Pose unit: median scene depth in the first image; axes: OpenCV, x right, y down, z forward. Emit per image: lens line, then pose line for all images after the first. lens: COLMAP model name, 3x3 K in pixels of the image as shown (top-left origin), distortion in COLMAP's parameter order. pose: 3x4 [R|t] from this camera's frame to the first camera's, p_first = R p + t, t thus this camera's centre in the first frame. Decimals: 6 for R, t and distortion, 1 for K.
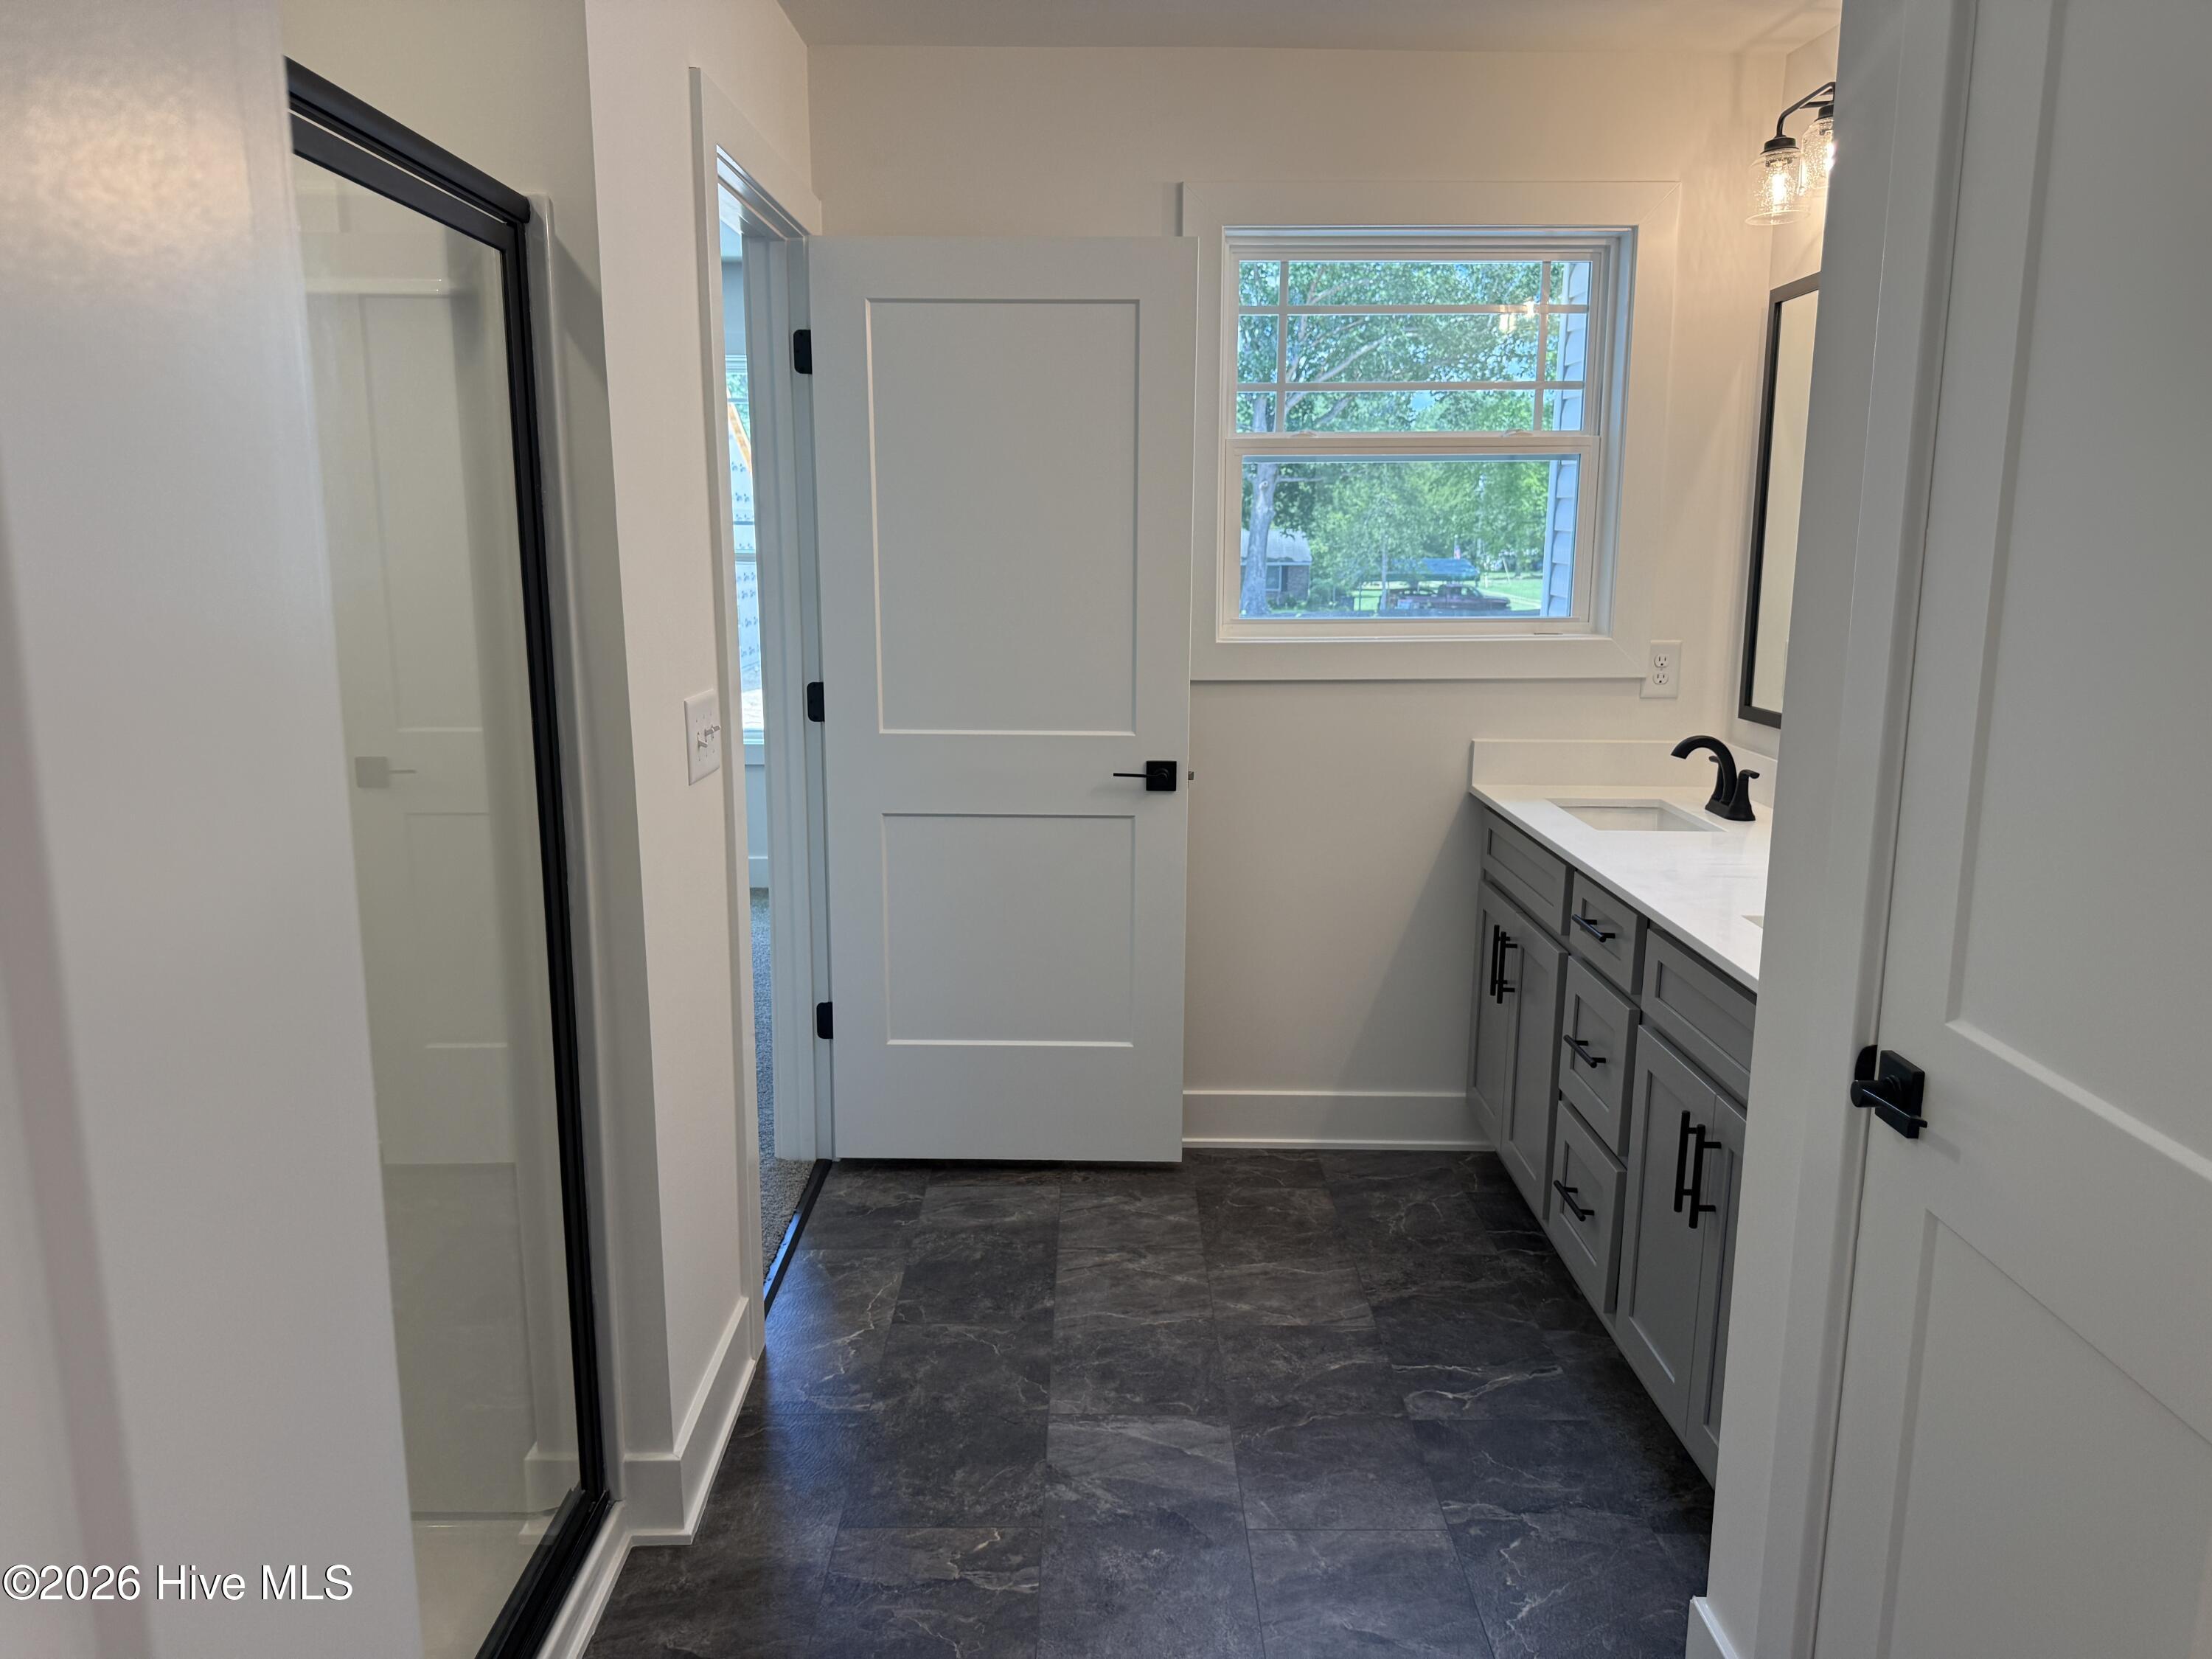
lens RADIAL K [[1545.6, 0, 1106.0], [0, 1545.6, 829.5], [0, 0, 1]] dist [0.095898, -0.144903]
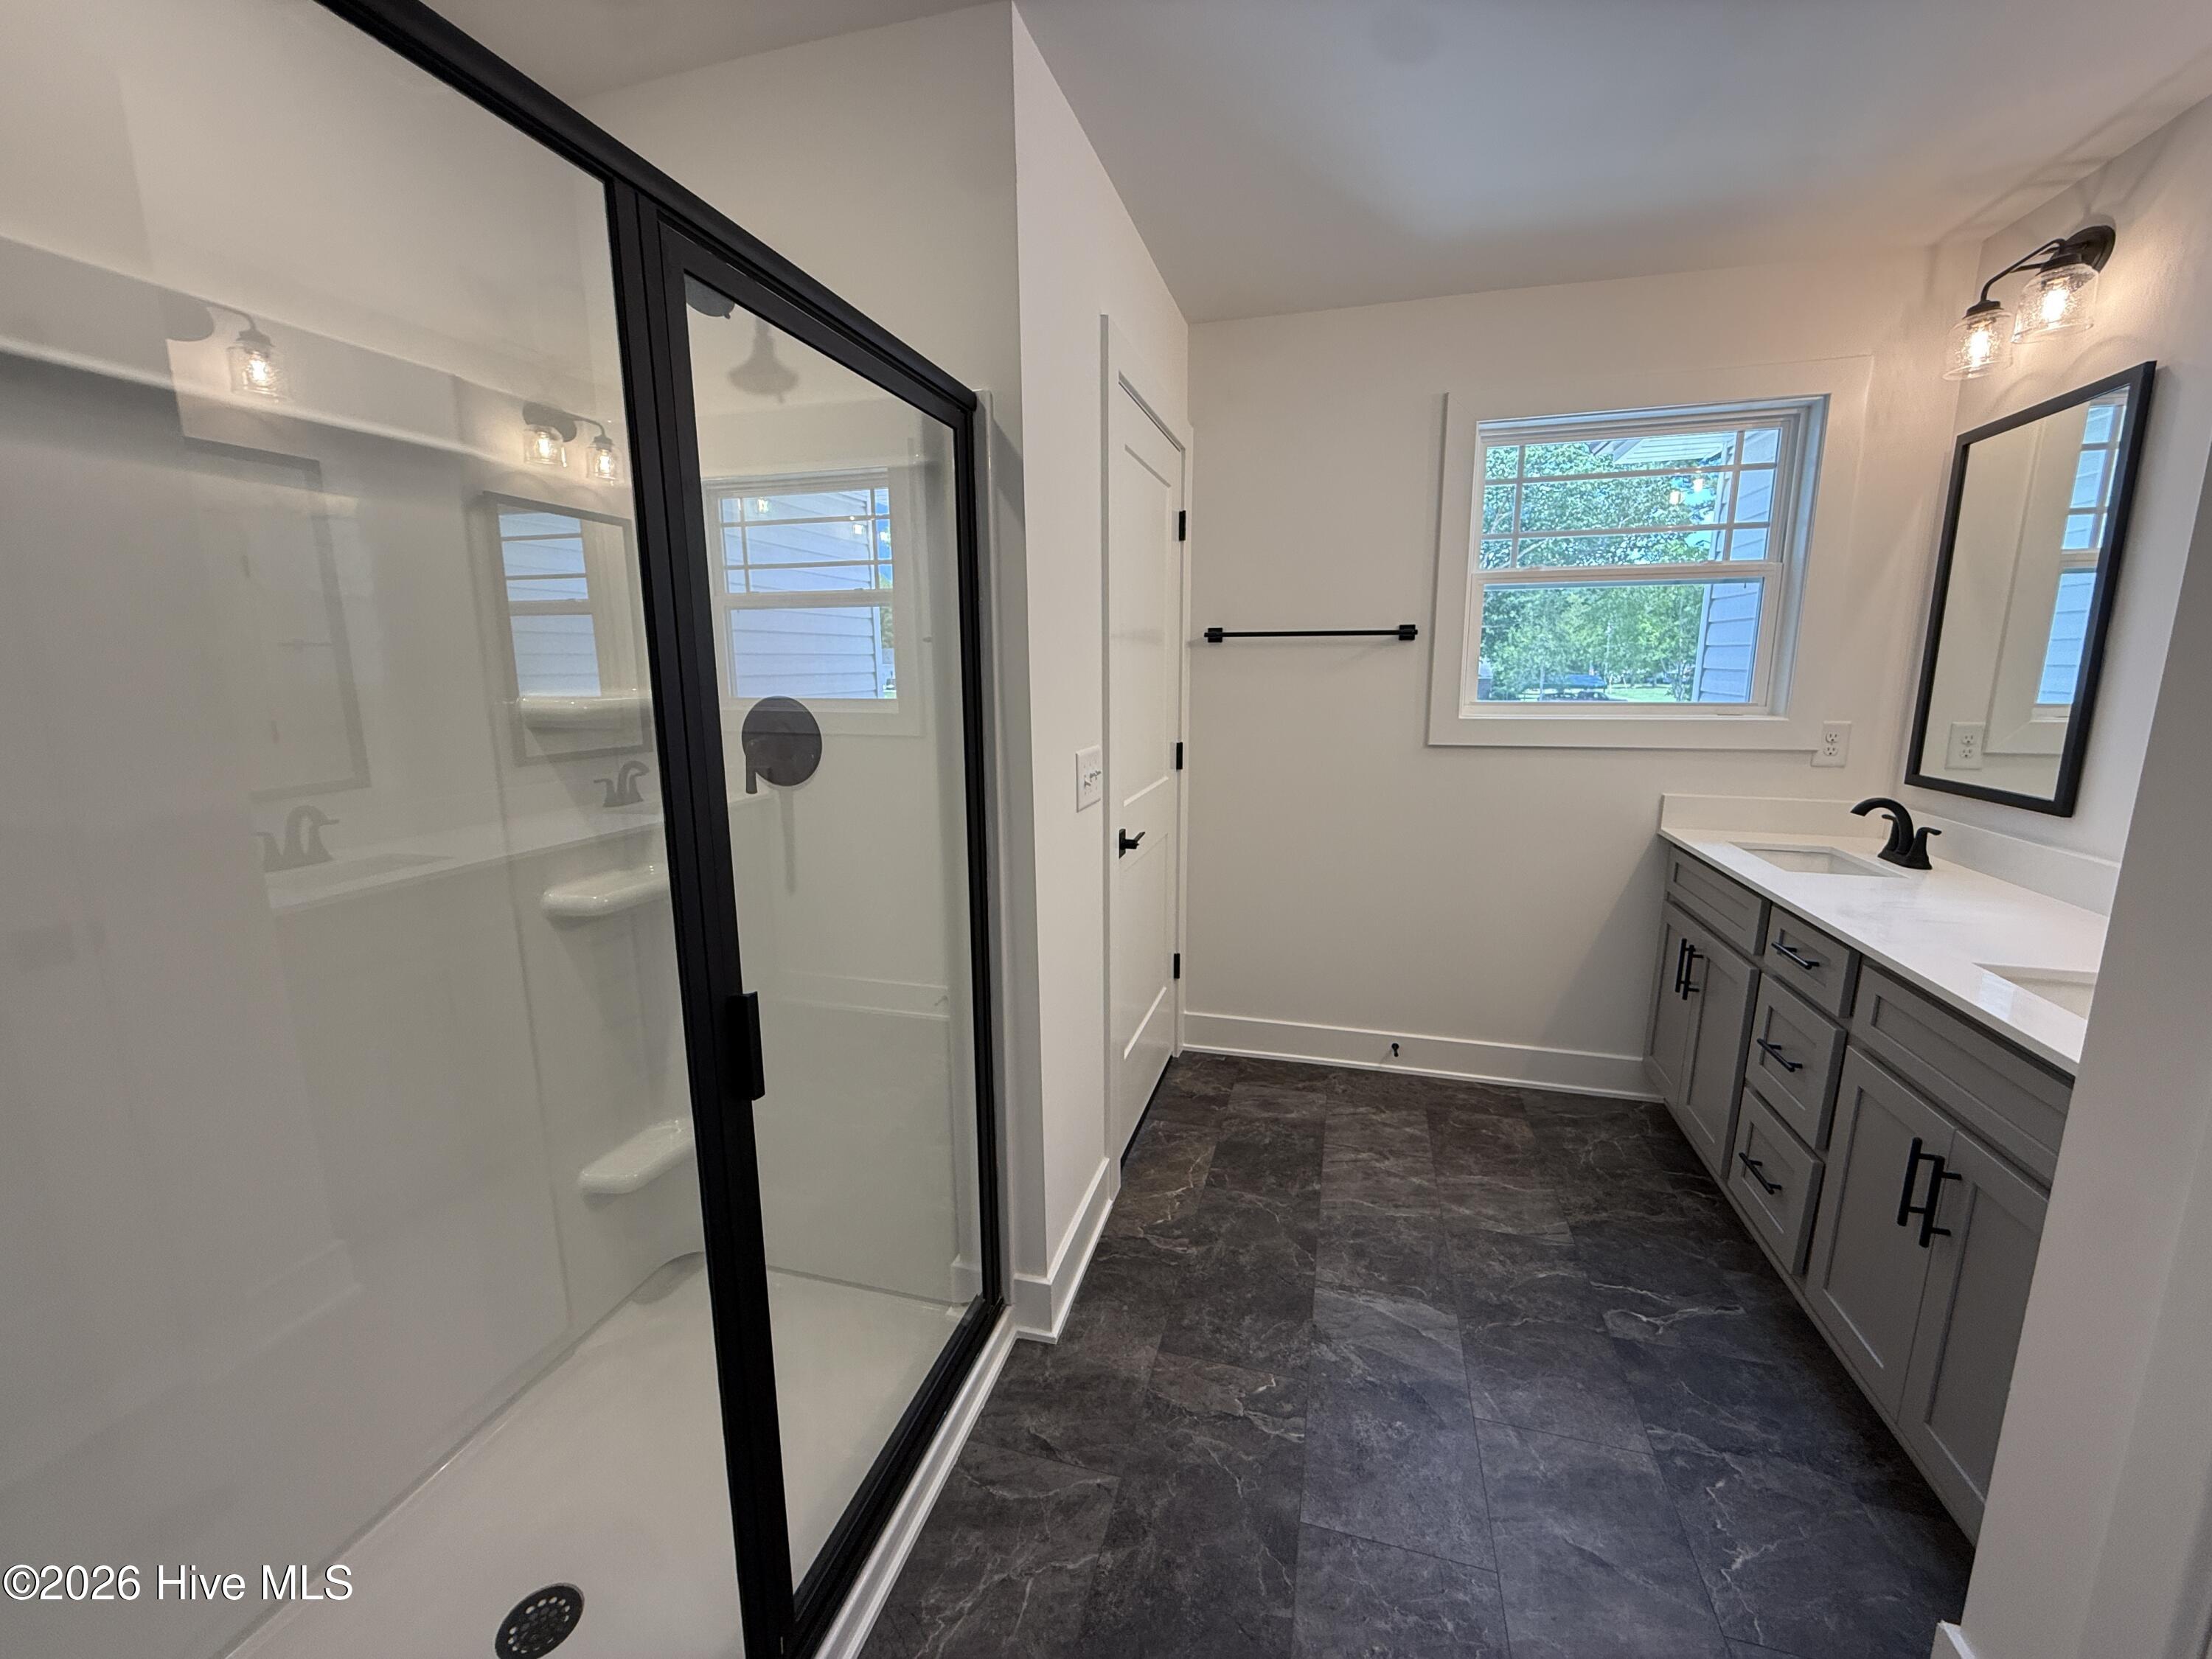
lens RADIAL K [[885.1, 0, 1103.6], [0, 885.1, 827.8], [0, 0, 1]] dist [0.000361, -0.000164]
pose [[0.960993, 0.041269, -0.273476, -0.019077], [-0.042352, 0.999101, 0.001947, -0.014766], [0.273310, 0.009711, 0.961877, 0.201505]]
